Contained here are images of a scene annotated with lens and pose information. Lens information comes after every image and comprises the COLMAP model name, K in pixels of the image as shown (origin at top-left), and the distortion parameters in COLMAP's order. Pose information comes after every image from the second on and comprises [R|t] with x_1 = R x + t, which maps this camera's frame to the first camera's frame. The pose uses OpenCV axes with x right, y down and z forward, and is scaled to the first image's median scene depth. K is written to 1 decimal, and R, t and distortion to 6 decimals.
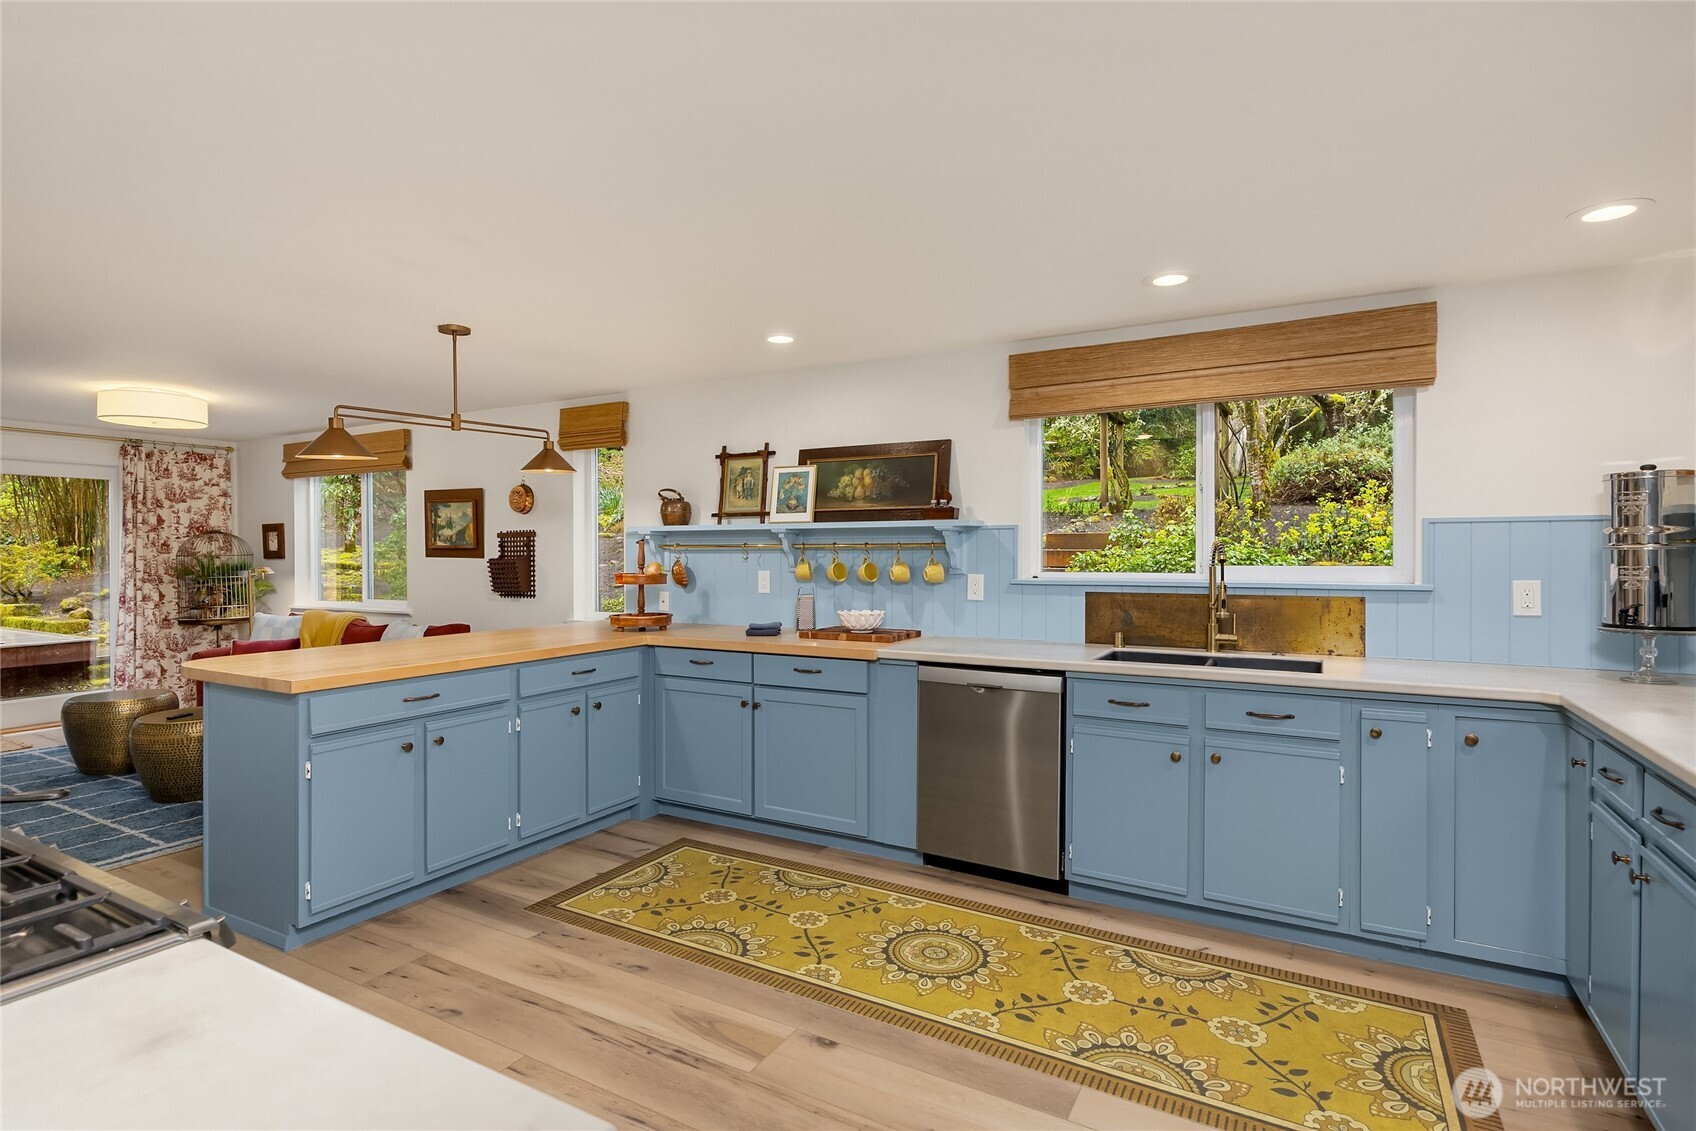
lens RADIAL K [[879.0, 0, 873.9], [0, 879.0, 565.0], [0, 0, 1]] dist [0.000989, -0.000025]
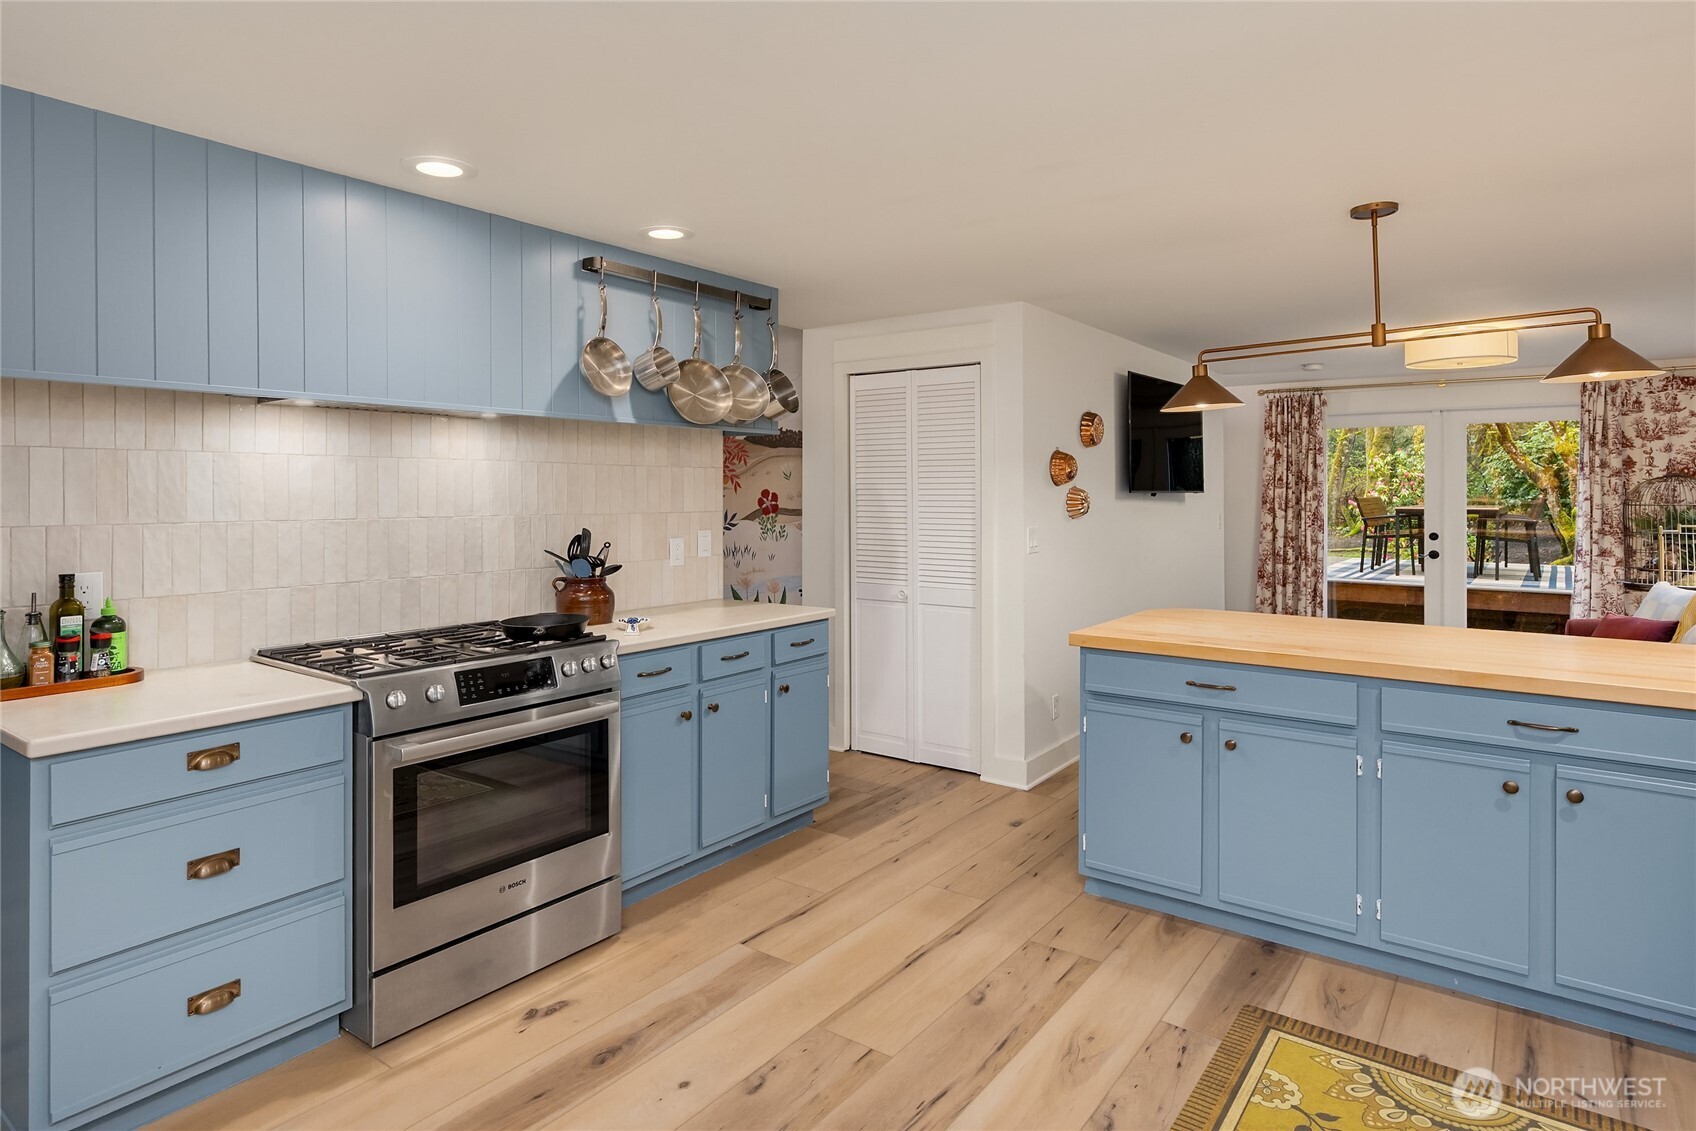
lens RADIAL K [[916.9, 0, 796.8], [0, 916.9, 489.3], [0, 0, 1]] dist [-0.000332, 0.000375]
pose [[-0.171687, -0.000393, -0.985151, 0.328970], [-0.013529, 0.999907, 0.001959, -0.026418], [0.985059, 0.013665, -0.171677, 0.599191]]
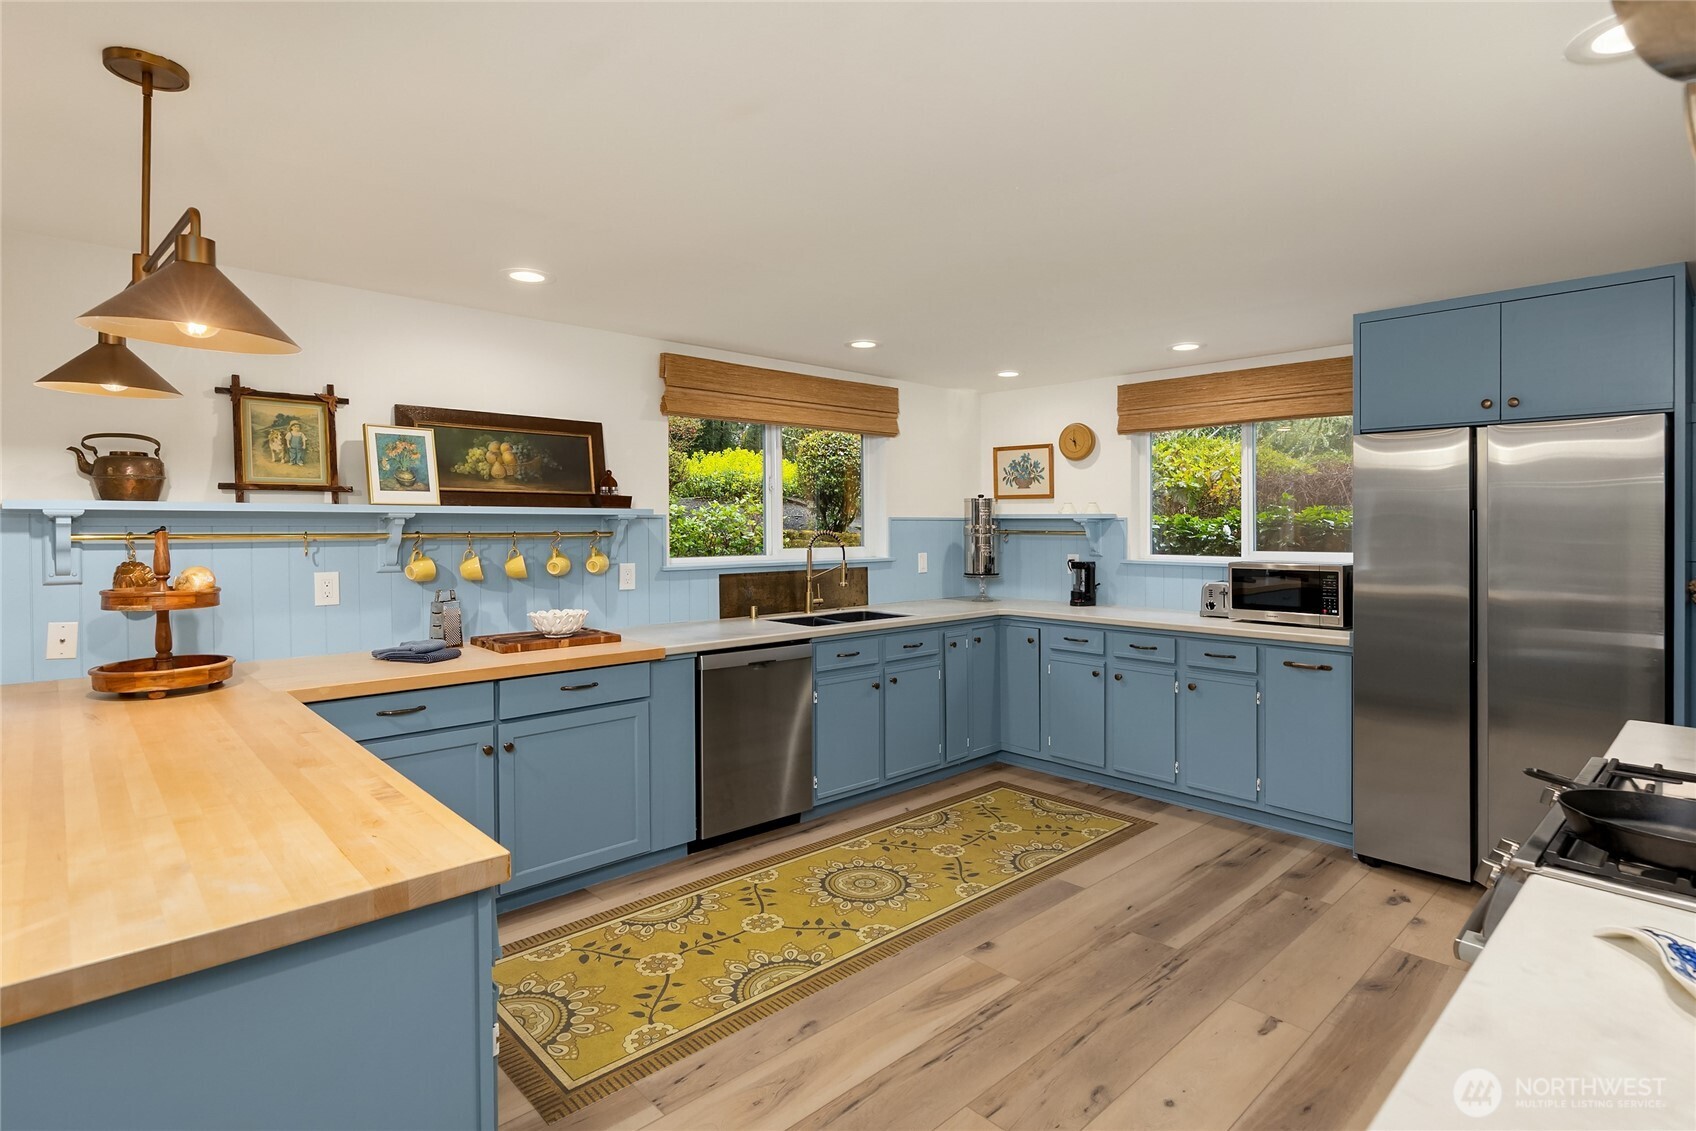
lens RADIAL K [[860.2, 0, 814.1], [0, 860.2, 548.0], [0, 0, 1]] dist [-0.001821, -0.000779]
pose [[0.298454, -0.024484, 0.954110, -0.731033], [0.014143, 0.999675, 0.021229, -0.024278], [-0.954319, 0.007158, 0.298703, 0.503177]]
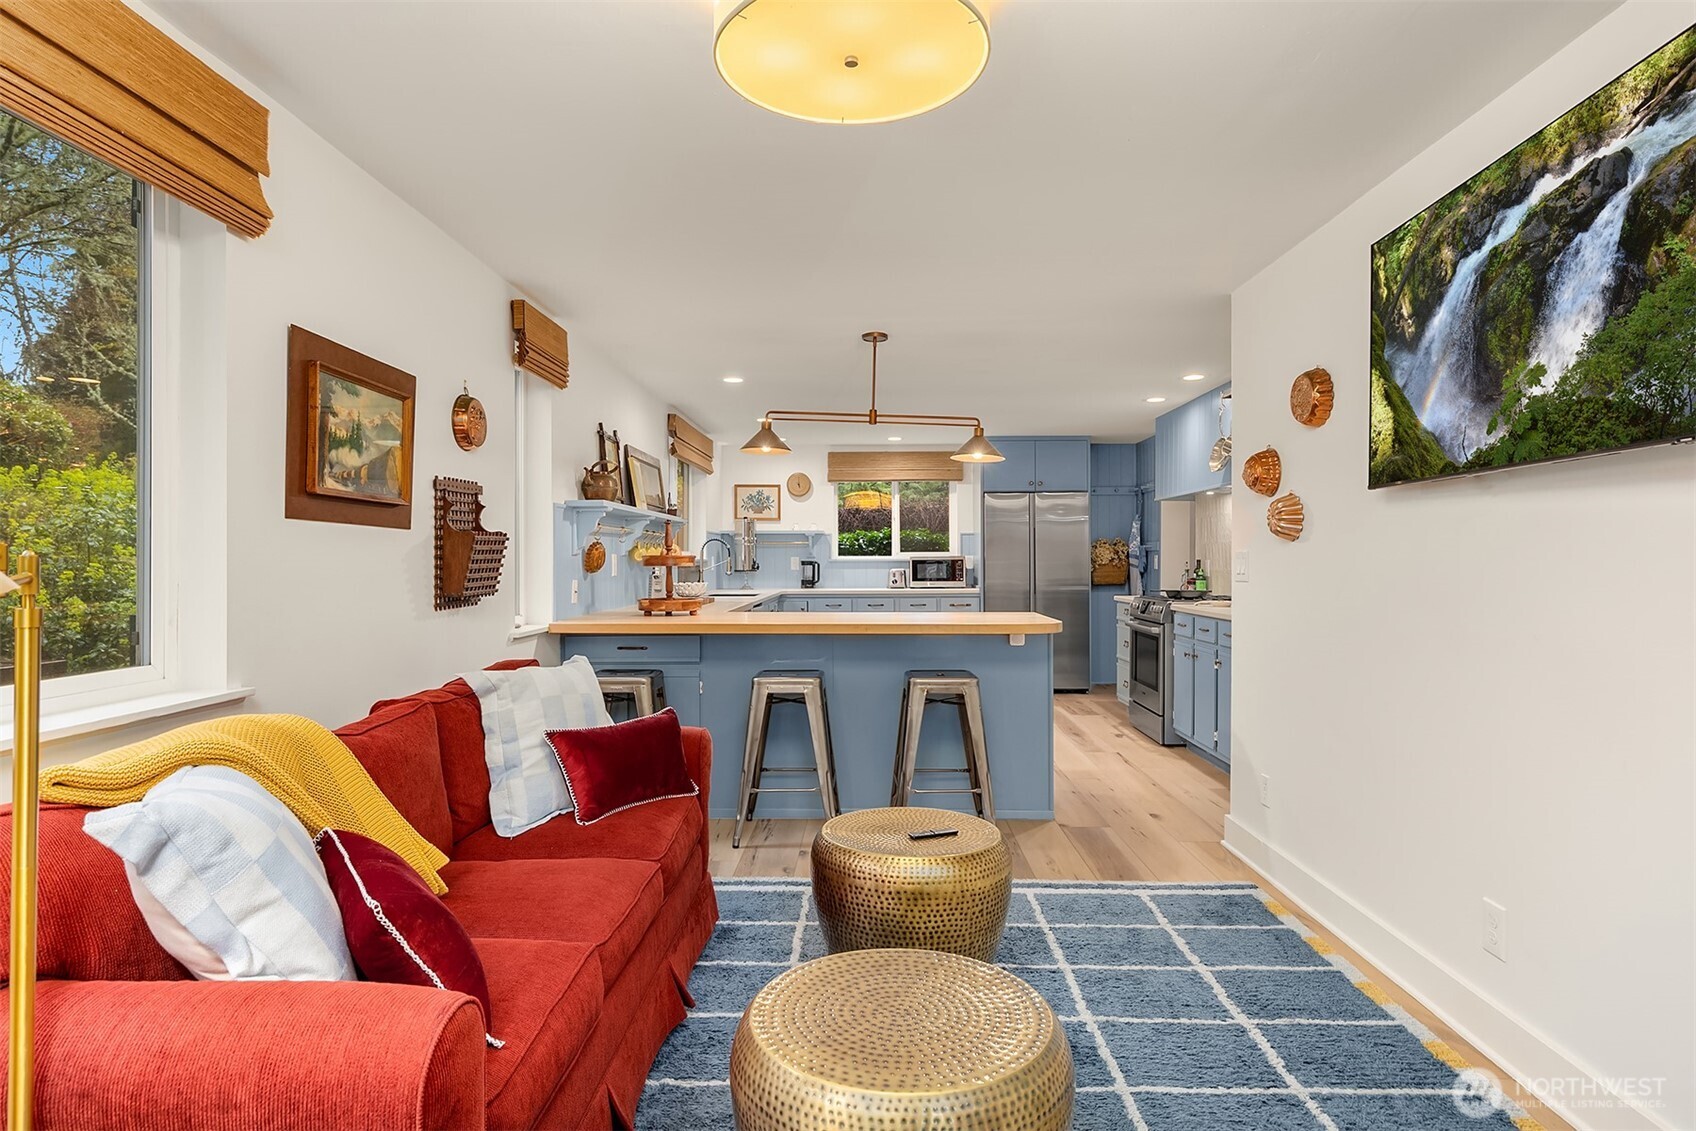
lens RADIAL K [[985.1, 0, 852.6], [0, 985.1, 531.4], [0, 0, 1]] dist [0.029260, -0.020767]
pose [[-0.483598, 0.029945, 0.874778, -1.401304], [0.018480, 0.999541, -0.024000, 0.013885], [-0.875095, 0.004560, -0.483930, 1.463547]]
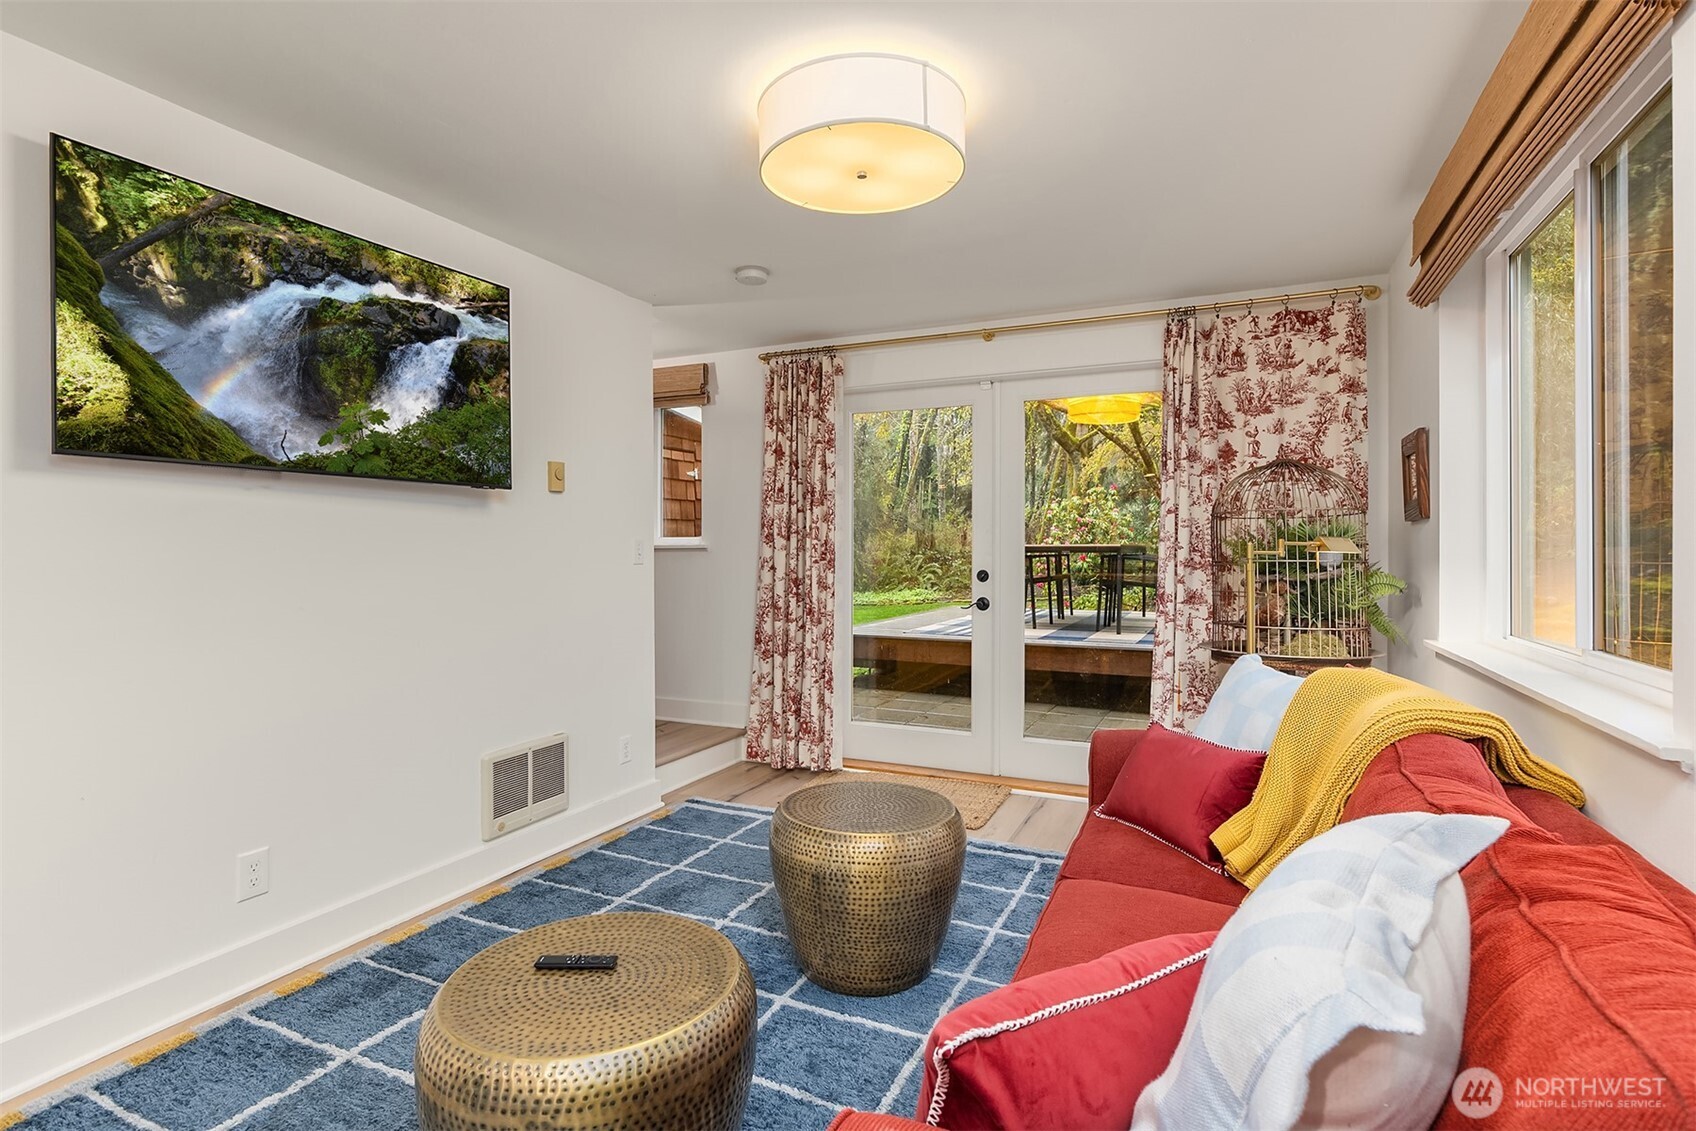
lens RADIAL K [[860.2, 0, 814.1], [0, 860.2, 548.0], [0, 0, 1]] dist [-0.001821, -0.000779]
pose [[0.061036, 0.000678, -0.998135, -0.517312], [-0.015885, 0.999874, -0.000293, 0.017815], [0.998009, 0.015873, 0.061039, 1.198281]]
